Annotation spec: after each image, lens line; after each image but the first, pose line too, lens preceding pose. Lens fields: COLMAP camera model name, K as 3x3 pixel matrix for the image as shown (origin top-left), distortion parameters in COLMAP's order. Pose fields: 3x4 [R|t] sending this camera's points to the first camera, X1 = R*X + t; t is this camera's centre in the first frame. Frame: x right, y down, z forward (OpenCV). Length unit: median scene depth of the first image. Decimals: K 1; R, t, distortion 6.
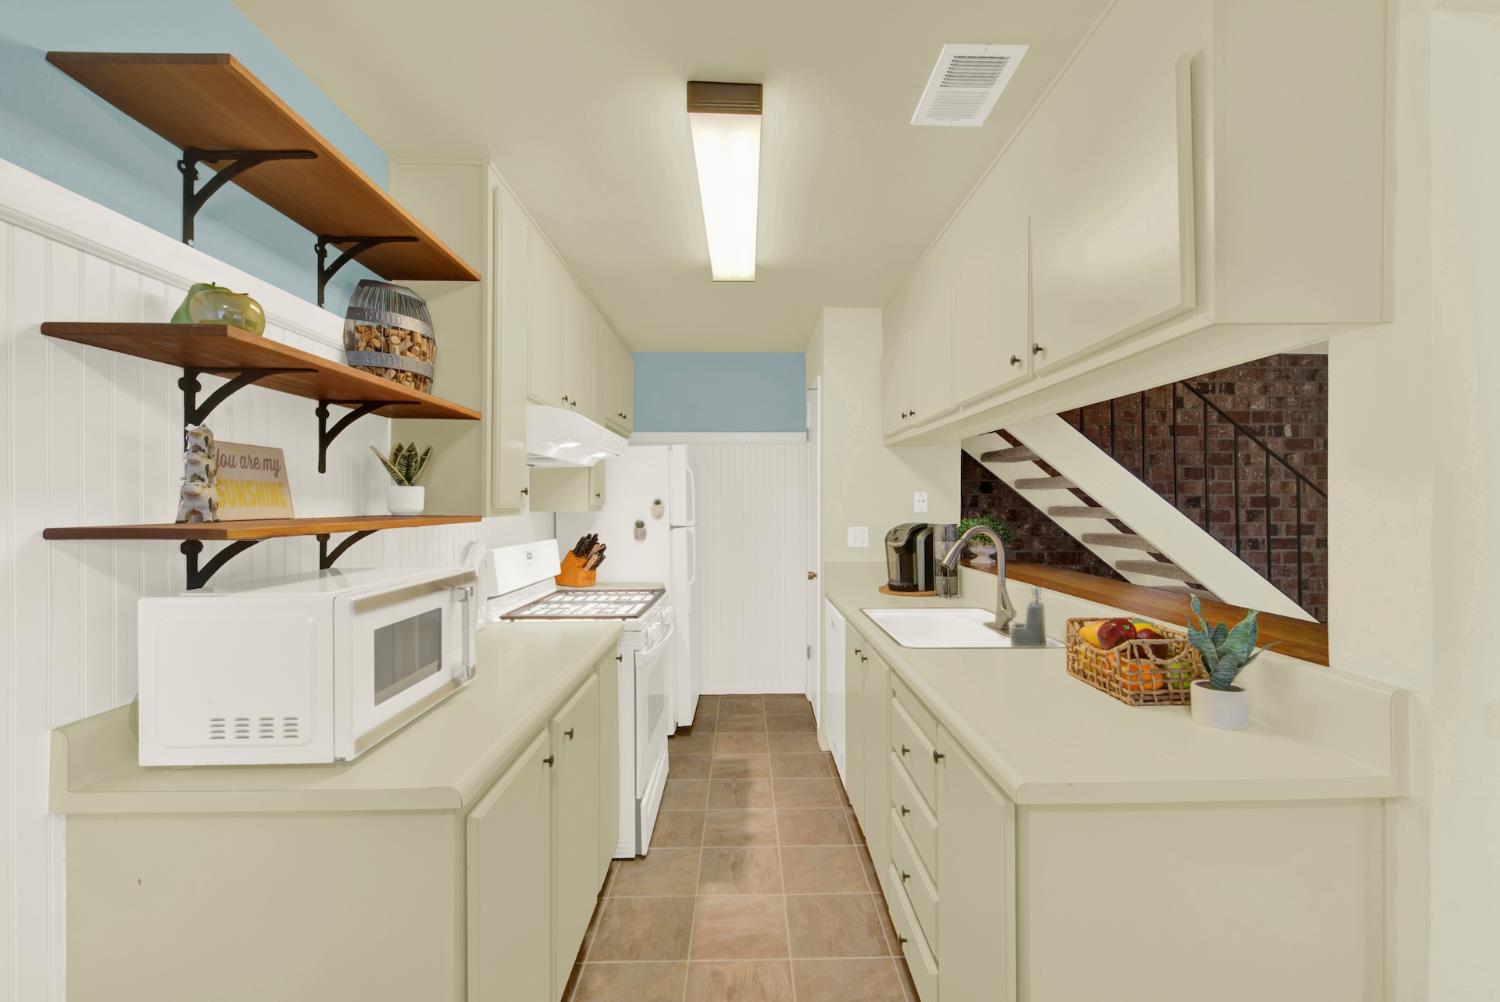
lens RADIAL K [[612.1, 0, 755.7], [0, 612.1, 506.4], [0, 0, 1]] dist [0.001639, -0.002177]
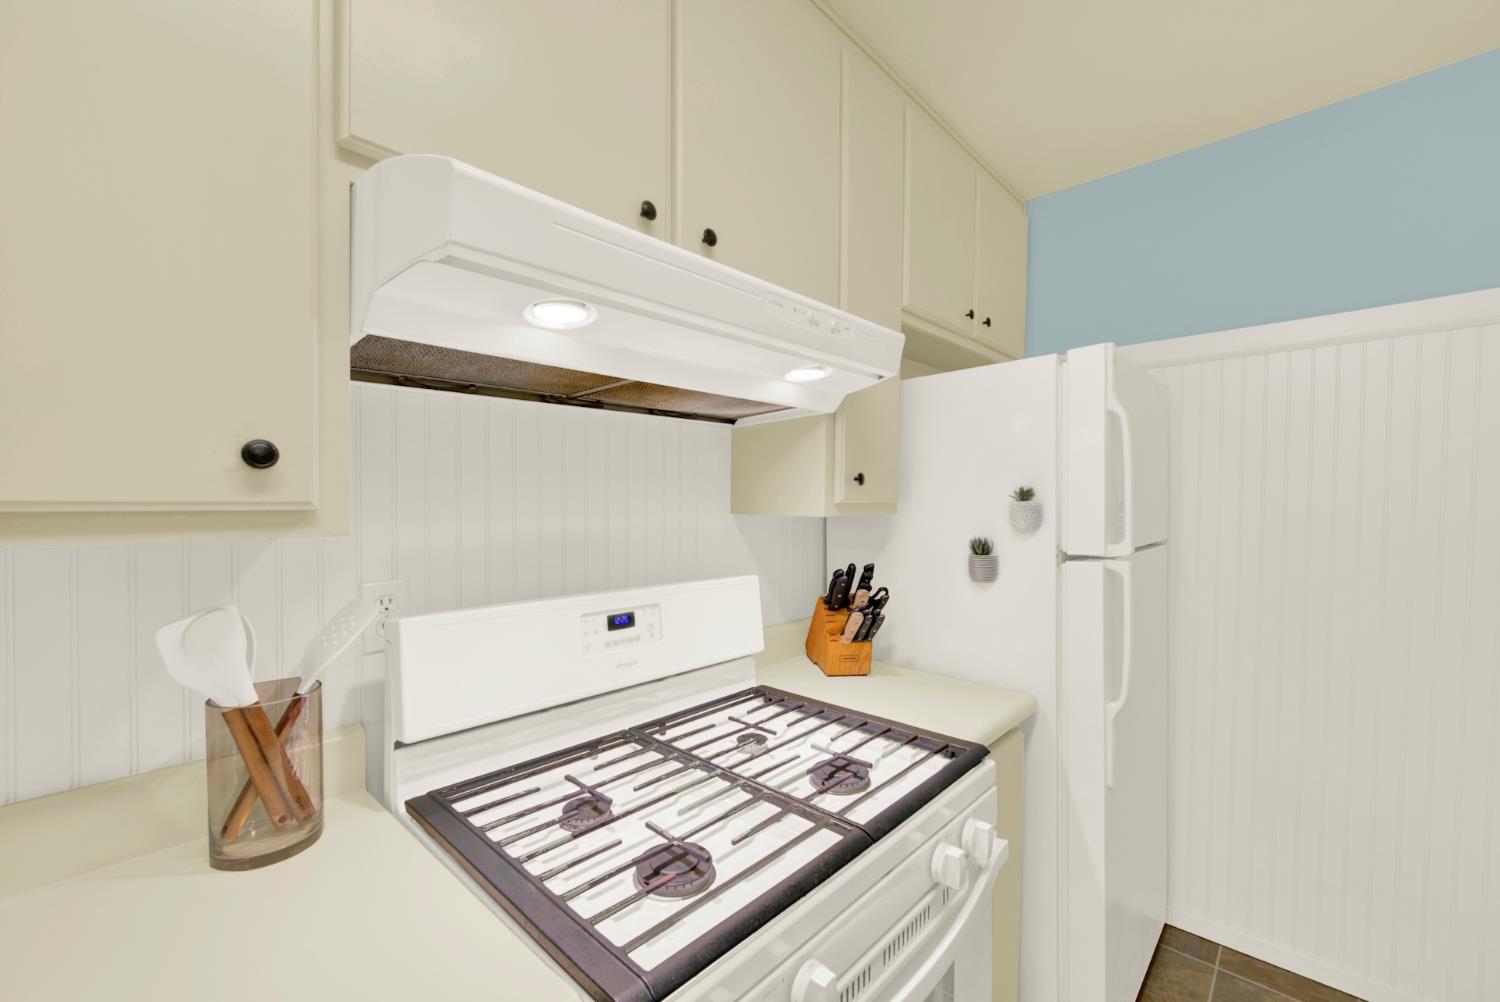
lens RADIAL K [[612.1, 0, 751.5], [0, 612.1, 517.8], [0, 0, 1]] dist [0.001639, -0.002177]
pose [[0.718647, 0.023017, -0.694994, -0.007390], [-0.003690, 0.999564, 0.029287, -0.002925], [0.695366, -0.018482, 0.718419, 0.602763]]
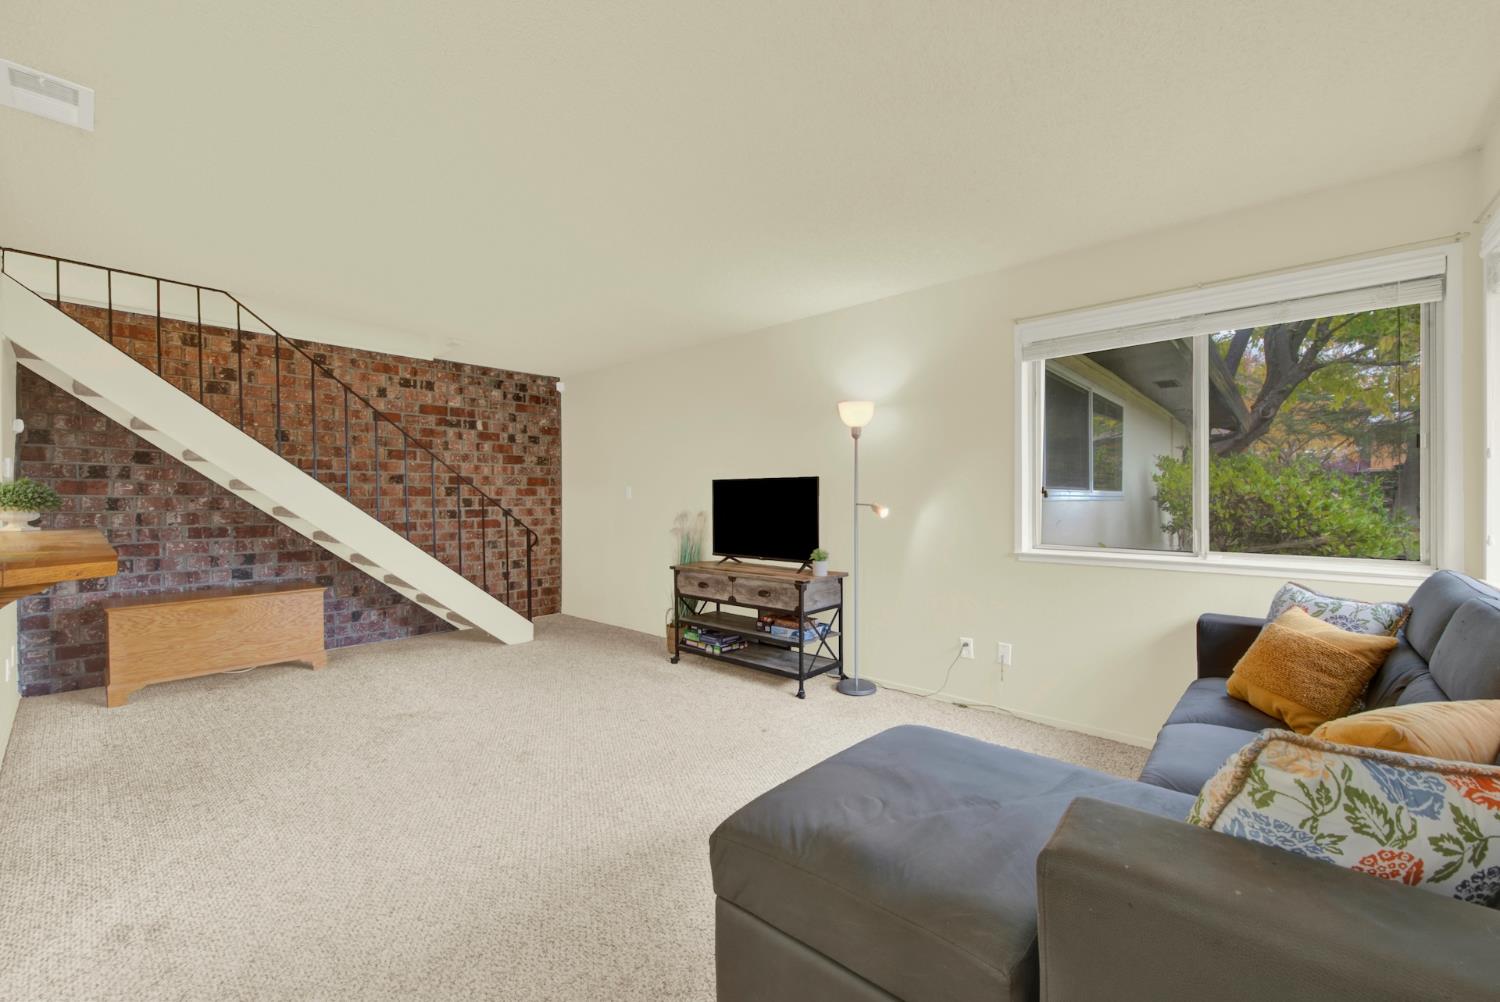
lens RADIAL K [[612.1, 0, 760.4], [0, 612.1, 501.2], [0, 0, 1]] dist [0.001639, -0.002177]
pose [[0.672688, -0.003279, 0.739919, 0.413573], [0.006025, 0.999981, -0.001046, 0.052416], [-0.739902, 0.005162, 0.672695, -0.385795]]
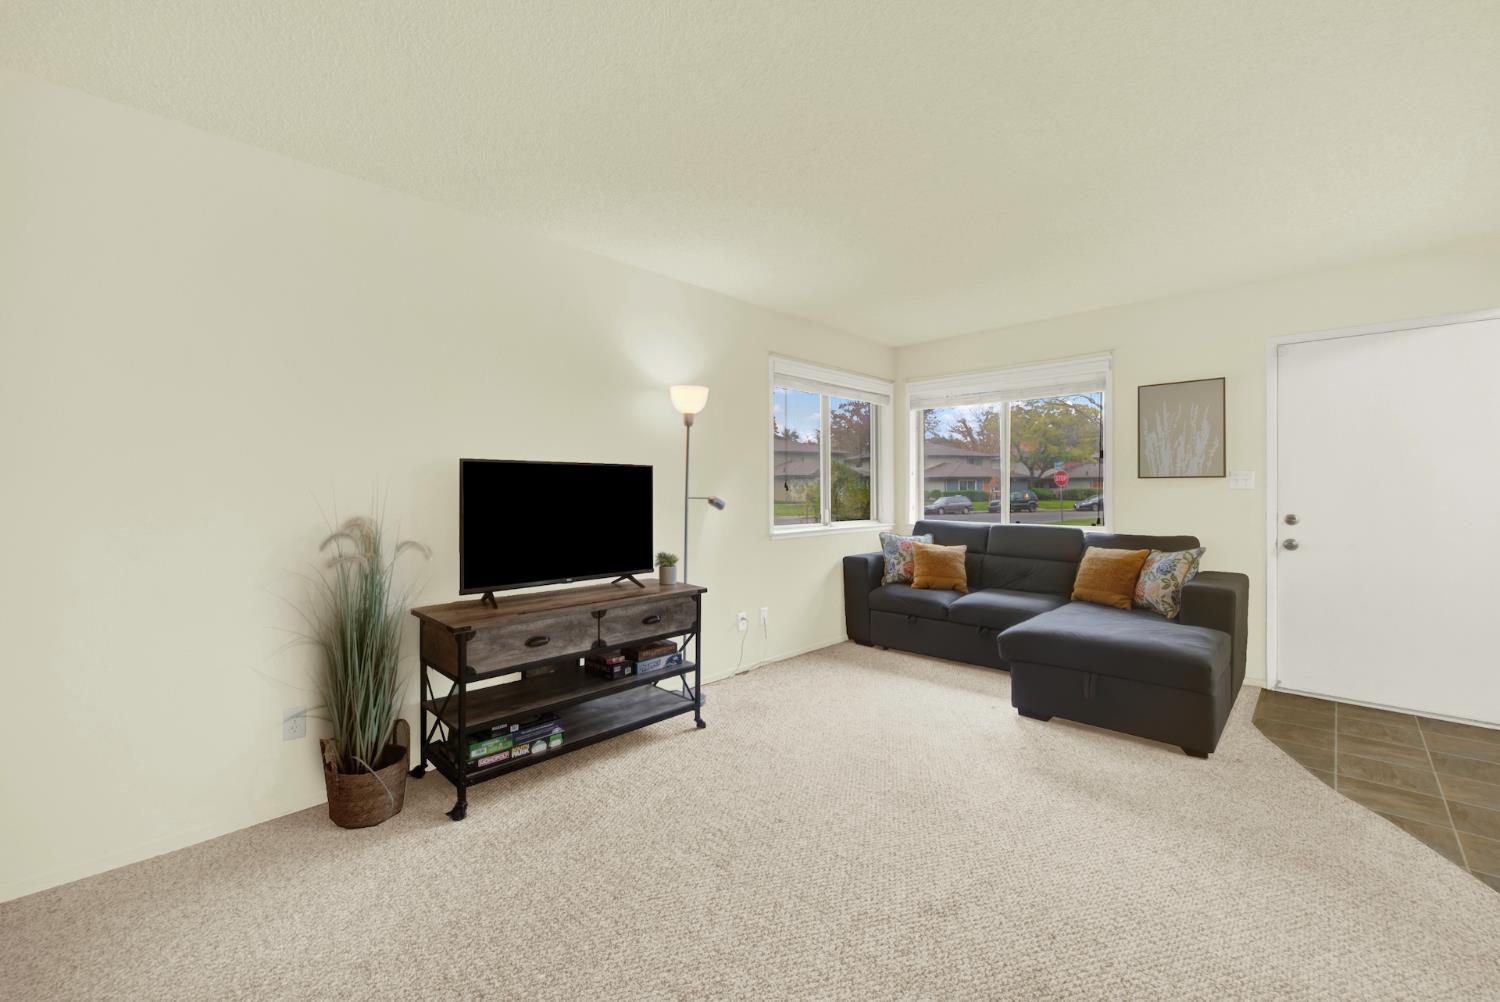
lens RADIAL K [[612.1, 0, 750.3], [0, 612.1, 487.9], [0, 0, 1]] dist [0.001639, -0.002177]
pose [[-0.711163, 0.004598, 0.703012, 0.562093], [0.009423, 0.999951, 0.002992, 0.038574], [-0.702964, 0.008752, -0.711171, 0.875710]]
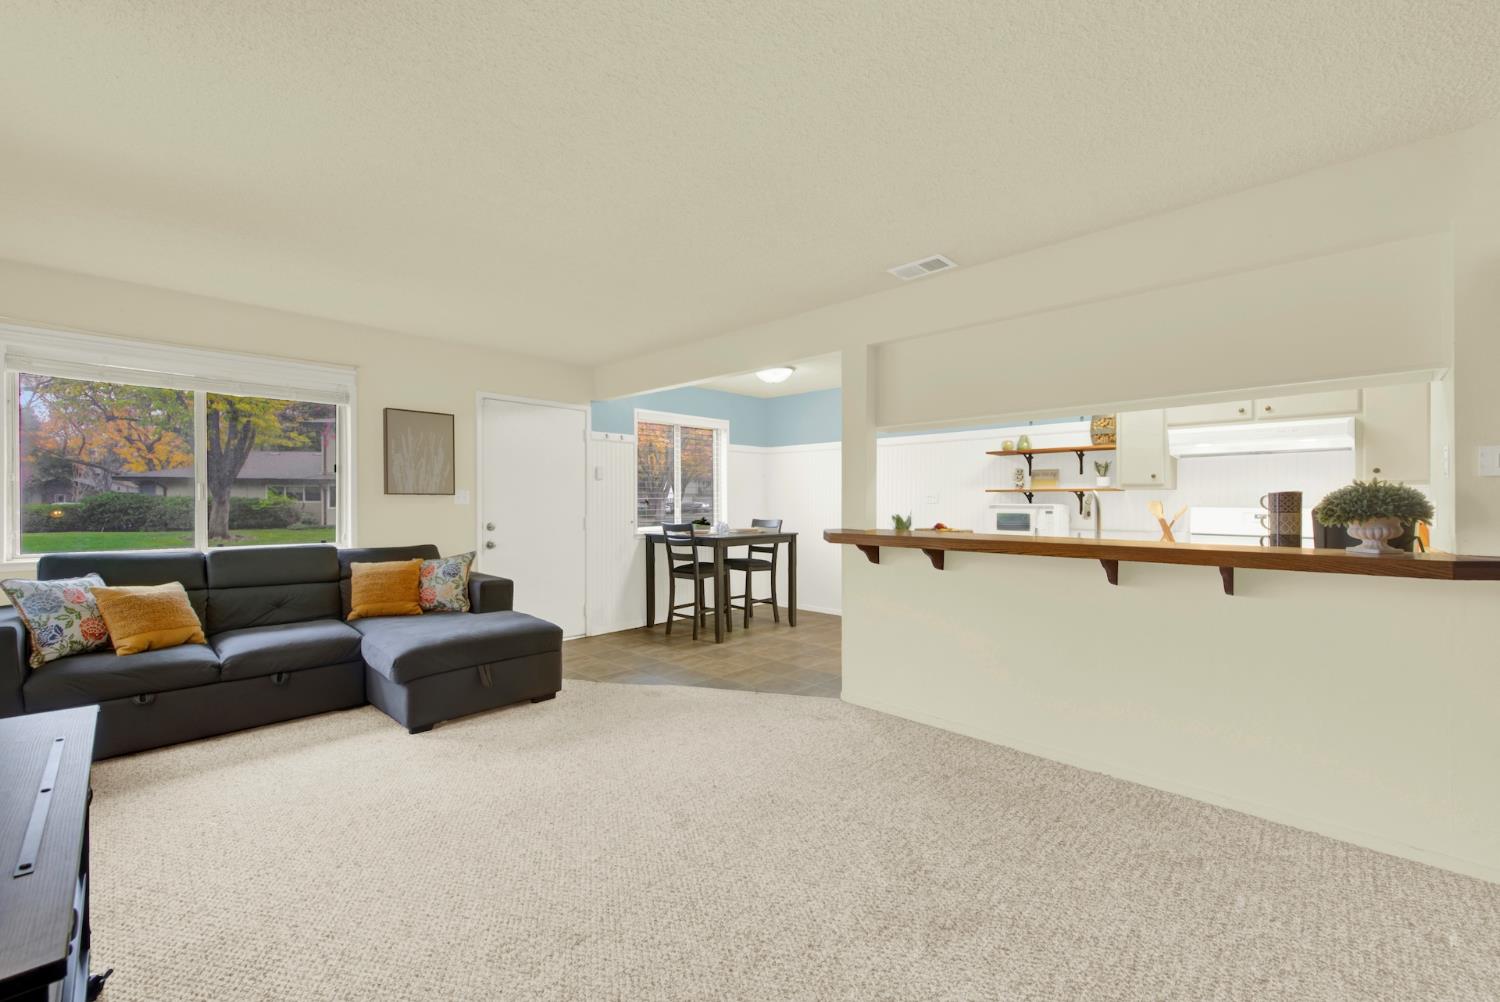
lens RADIAL K [[612.1, 0, 760.2], [0, 612.1, 503.9], [0, 0, 1]] dist [0.001639, -0.002177]
pose [[-0.701281, 0.002311, -0.712881, 1.228719], [-0.005488, 0.999948, 0.008640, 0.035034], [0.712864, 0.009971, -0.701232, 0.939404]]
